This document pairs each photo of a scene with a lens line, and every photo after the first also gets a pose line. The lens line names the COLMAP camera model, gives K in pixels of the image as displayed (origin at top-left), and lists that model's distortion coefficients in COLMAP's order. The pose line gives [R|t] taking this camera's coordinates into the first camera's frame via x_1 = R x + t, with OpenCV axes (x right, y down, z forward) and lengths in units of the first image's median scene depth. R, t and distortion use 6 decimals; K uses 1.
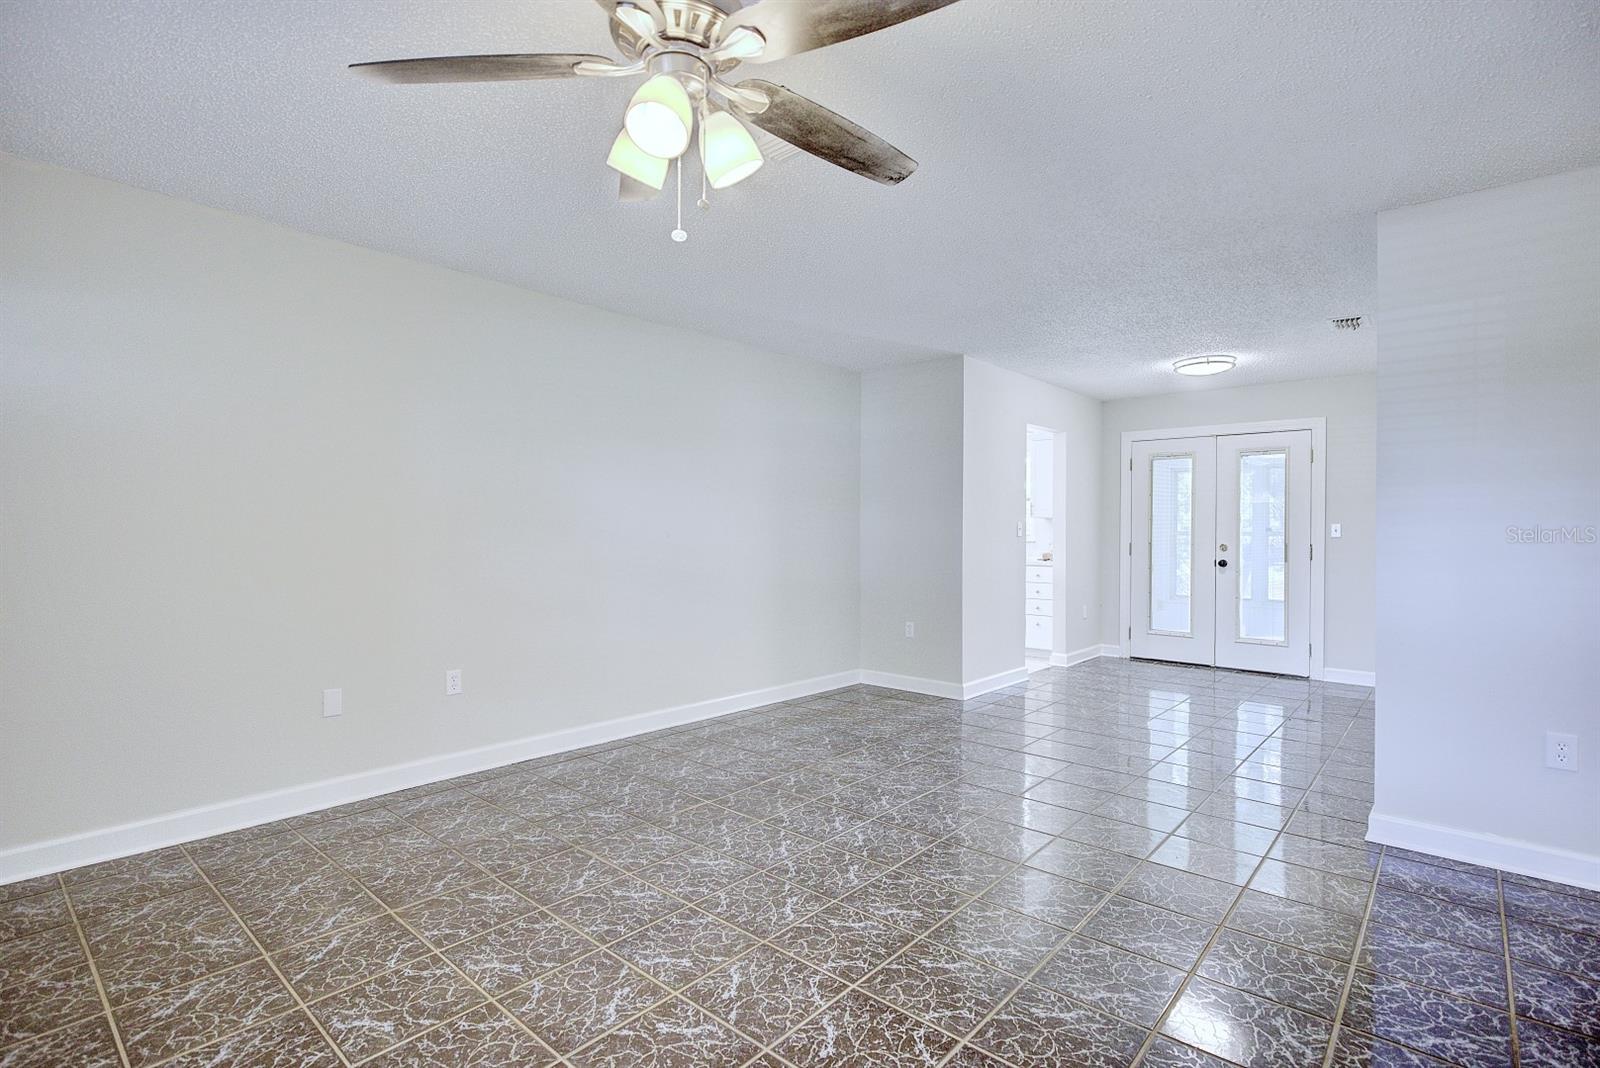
lens RADIAL K [[765.9, 0, 800.0], [0, 765.9, 534.0], [0, 0, 1]] dist [-0.004172, -0.001165]
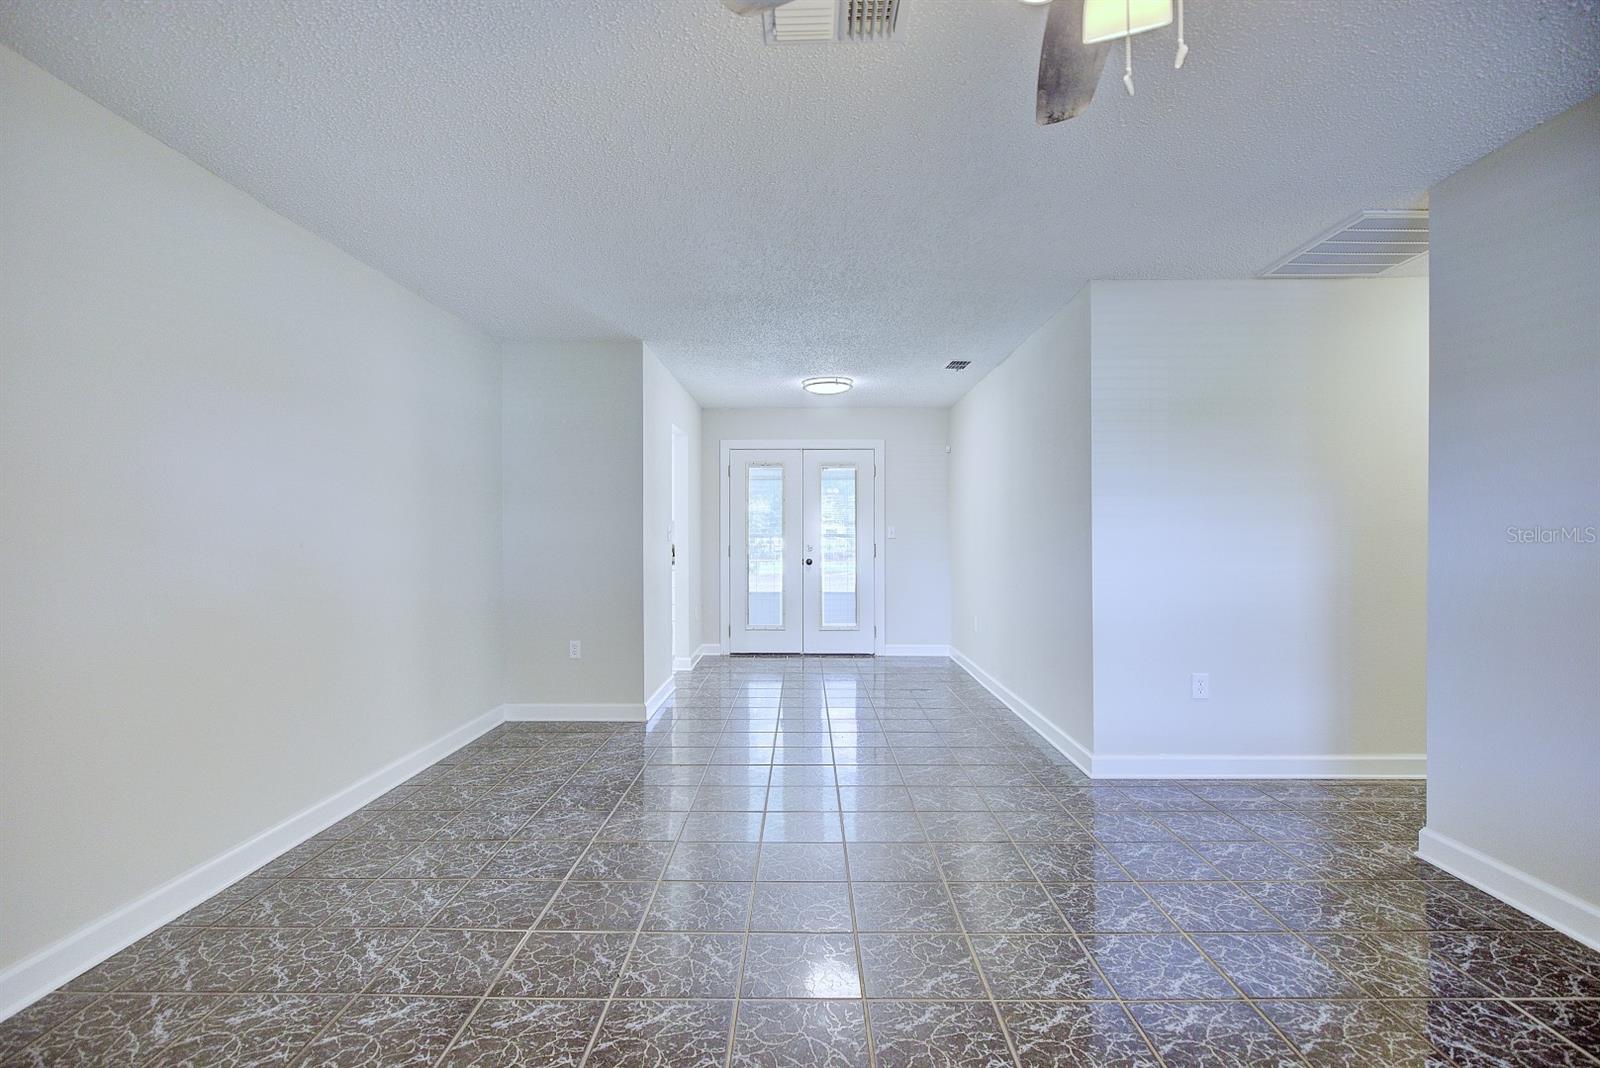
lens RADIAL K [[752.1, 0, 800.0], [0, 752.1, 534.0], [0, 0, 1]] dist [-0.021352, 0.008925]
pose [[0.758060, -0.005300, 0.652163, -0.182864], [0.008855, 0.999958, -0.002167, -0.000810], [-0.652124, 0.007418, 0.758076, 0.163922]]
